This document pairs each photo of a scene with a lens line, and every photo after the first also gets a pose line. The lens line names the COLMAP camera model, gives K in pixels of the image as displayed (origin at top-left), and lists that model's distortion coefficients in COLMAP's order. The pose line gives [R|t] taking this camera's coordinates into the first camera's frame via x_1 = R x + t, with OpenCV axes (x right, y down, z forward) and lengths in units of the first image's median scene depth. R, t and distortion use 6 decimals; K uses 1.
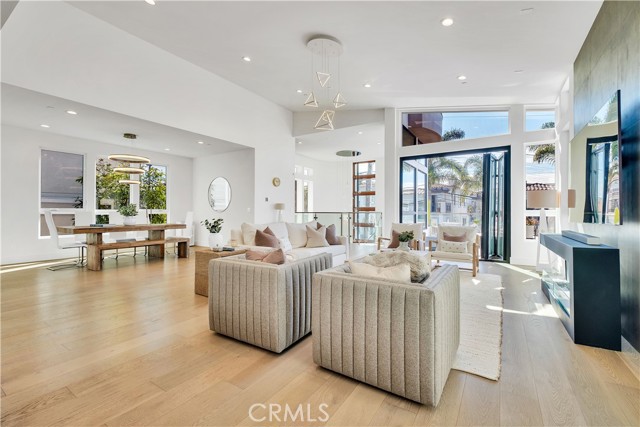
lens RADIAL K [[274.5, 0, 320.1], [0, 274.5, 206.8], [0, 0, 1]] dist [-0.000155, 0.000049]
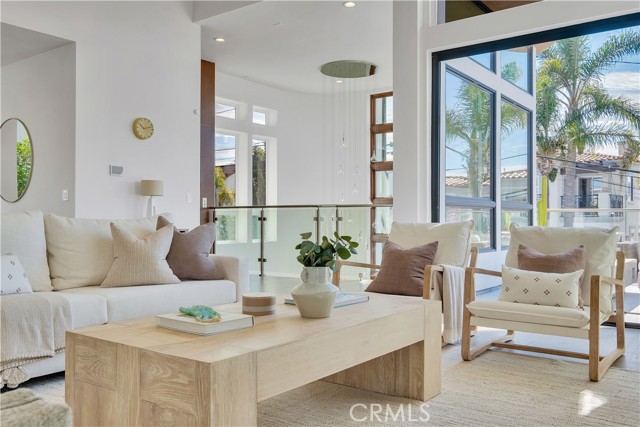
lens RADIAL K [[551.3, 0, 320.0], [0, 551.3, 213.5], [0, 0, 1]] dist [0.001512, 0.004755]
pose [[0.997427, -0.002288, -0.071652, 0.195290], [0.002920, 0.999958, 0.008714, 0.036119], [0.071629, -0.008900, 0.997392, 0.230984]]
